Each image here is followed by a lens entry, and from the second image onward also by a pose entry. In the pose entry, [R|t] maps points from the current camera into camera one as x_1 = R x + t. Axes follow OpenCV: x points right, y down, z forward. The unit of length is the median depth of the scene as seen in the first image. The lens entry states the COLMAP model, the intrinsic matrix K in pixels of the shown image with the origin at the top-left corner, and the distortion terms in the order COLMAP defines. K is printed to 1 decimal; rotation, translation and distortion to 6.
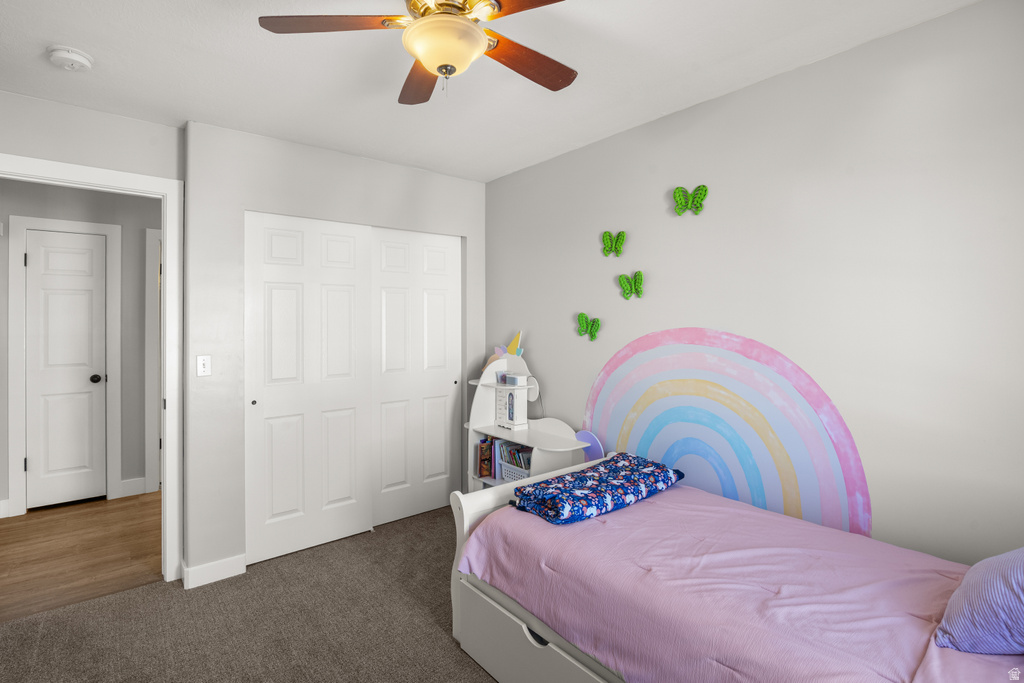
lens RADIAL K [[476.5, 0, 510.1], [0, 476.5, 320.5], [0, 0, 1]] dist [-0.022414, 0.001904]
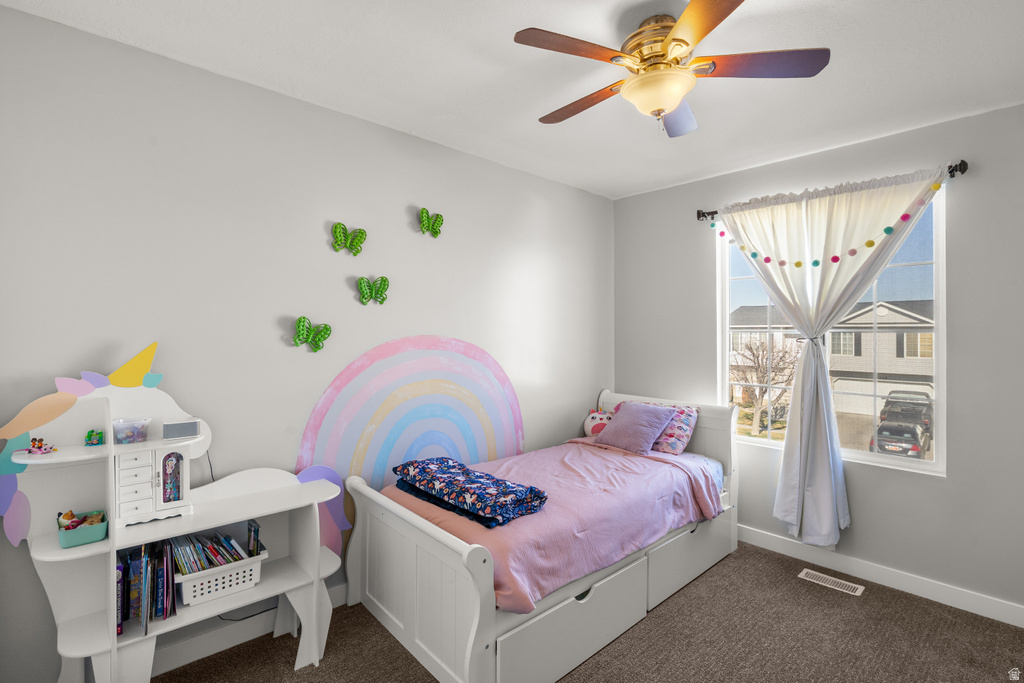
lens RADIAL K [[476.5, 0, 512.5], [0, 476.5, 339.1], [0, 0, 1]] dist [-0.022414, 0.001904]
pose [[-0.036967, -0.007269, 0.999290, -0.774689], [-0.006113, 0.999956, 0.007048, 0.015912], [-0.999298, -0.005849, -0.037010, 0.848753]]
